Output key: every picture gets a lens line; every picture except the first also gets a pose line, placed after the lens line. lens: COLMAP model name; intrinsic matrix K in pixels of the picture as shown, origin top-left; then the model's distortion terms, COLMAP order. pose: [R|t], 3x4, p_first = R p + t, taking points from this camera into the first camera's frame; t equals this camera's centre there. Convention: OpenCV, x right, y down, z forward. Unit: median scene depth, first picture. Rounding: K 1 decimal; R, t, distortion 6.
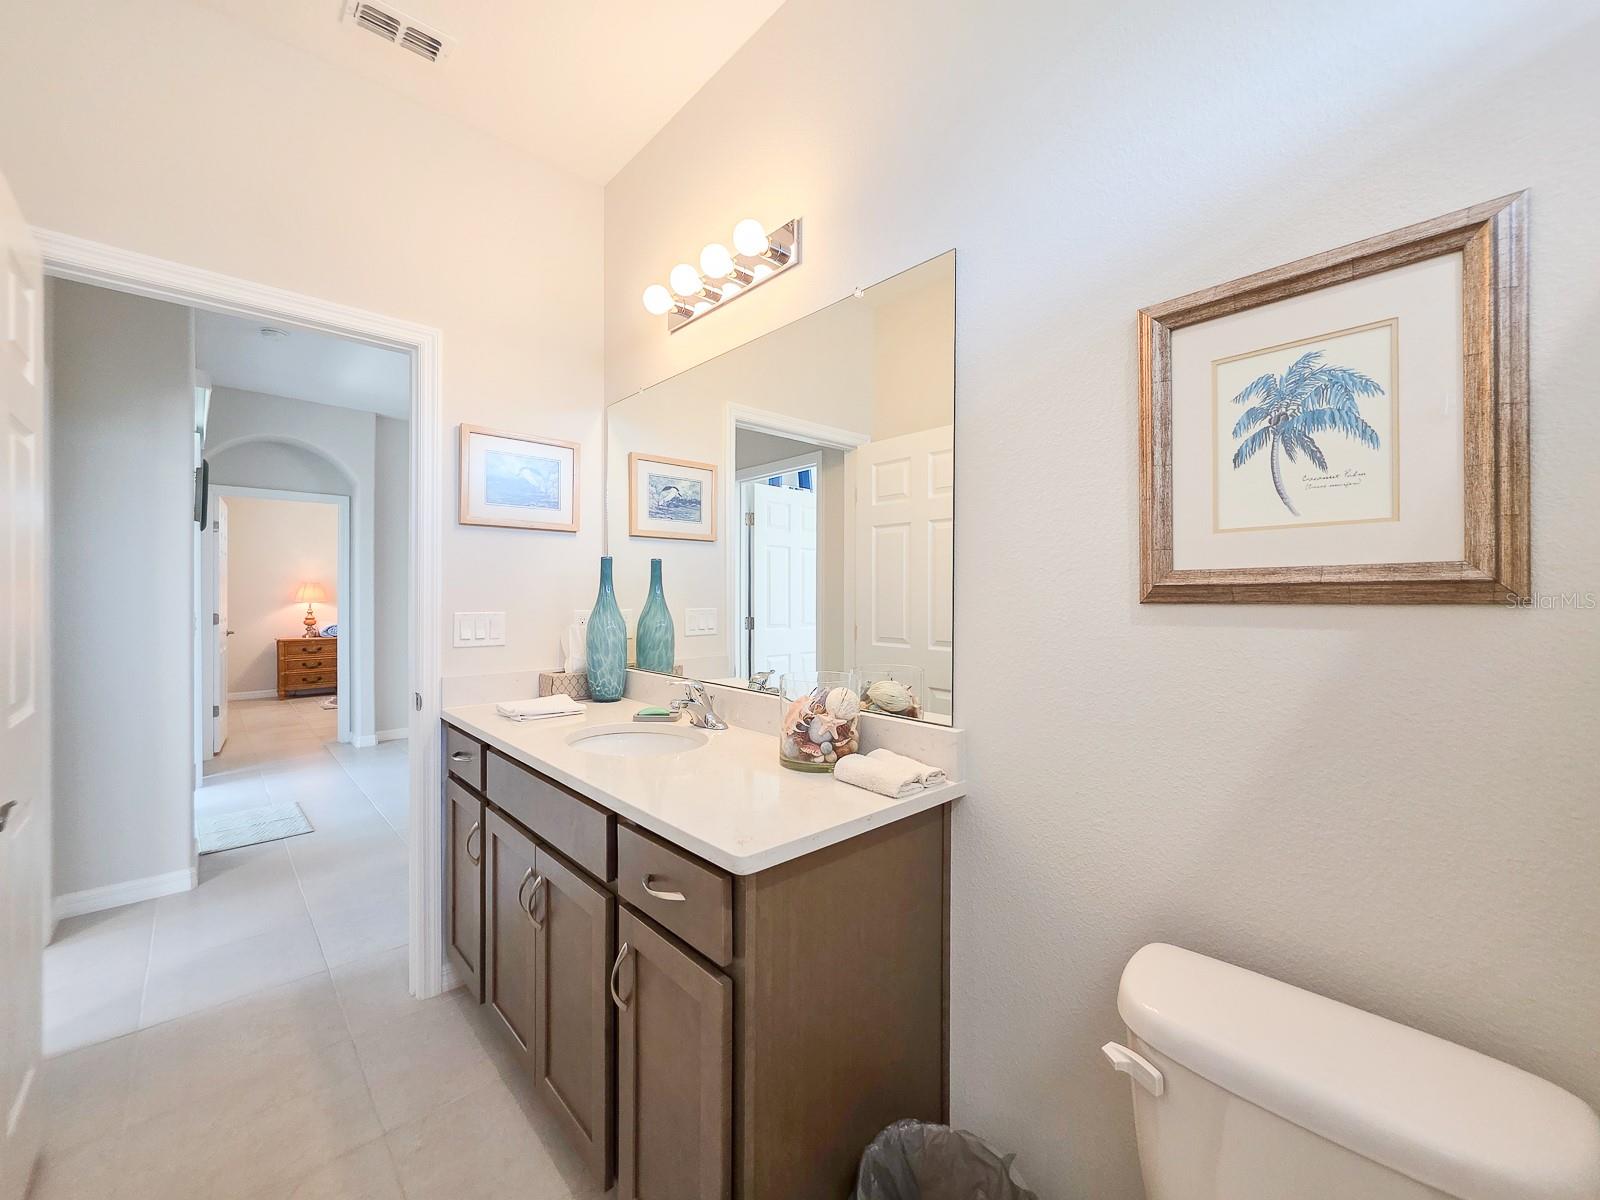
lens RADIAL K [[648.6, 0, 799.9], [0, 648.6, 593.5], [0, 0, 1]] dist [-0.002286, -0.000263]
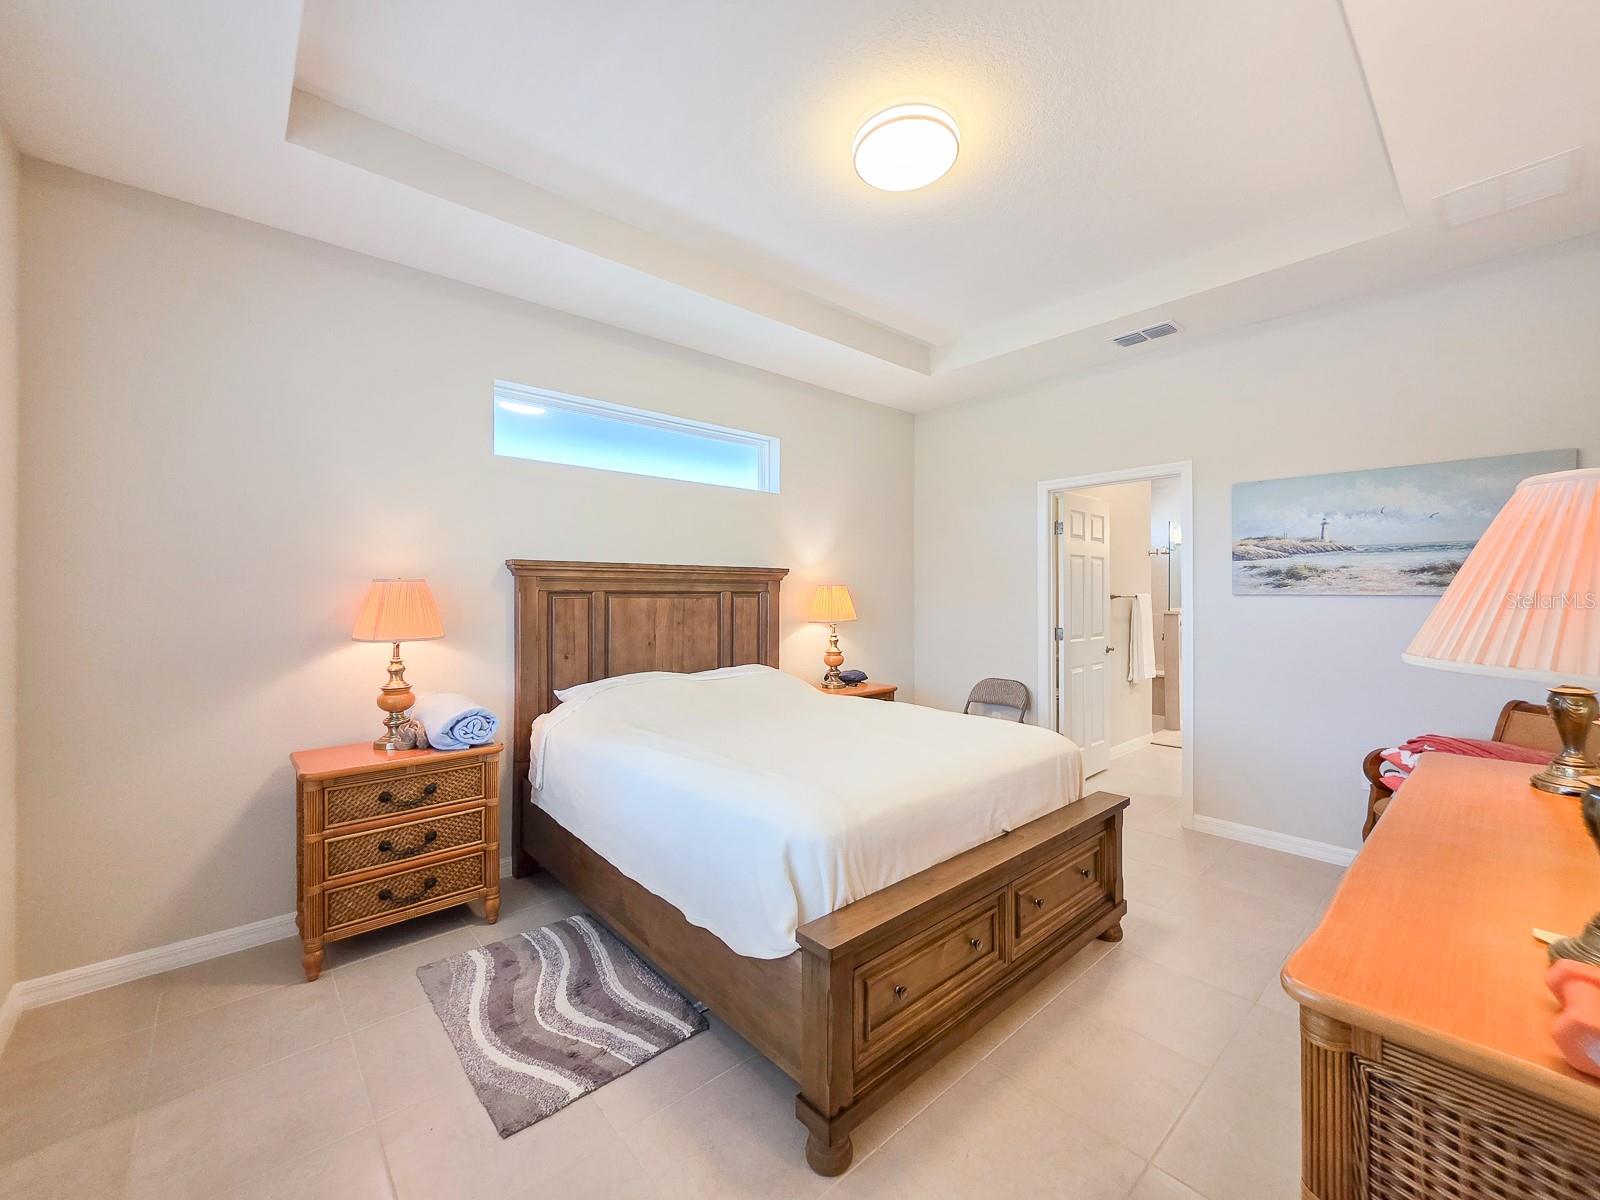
lens RADIAL K [[648.6, 0, 800.6], [0, 648.6, 598.5], [0, 0, 1]] dist [-0.002286, -0.000263]
pose [[0.999904, -0.004704, -0.013048, -0.562772], [0.004760, 0.999980, 0.004271, -0.006780], [0.013027, -0.004332, 0.999906, 0.695584]]
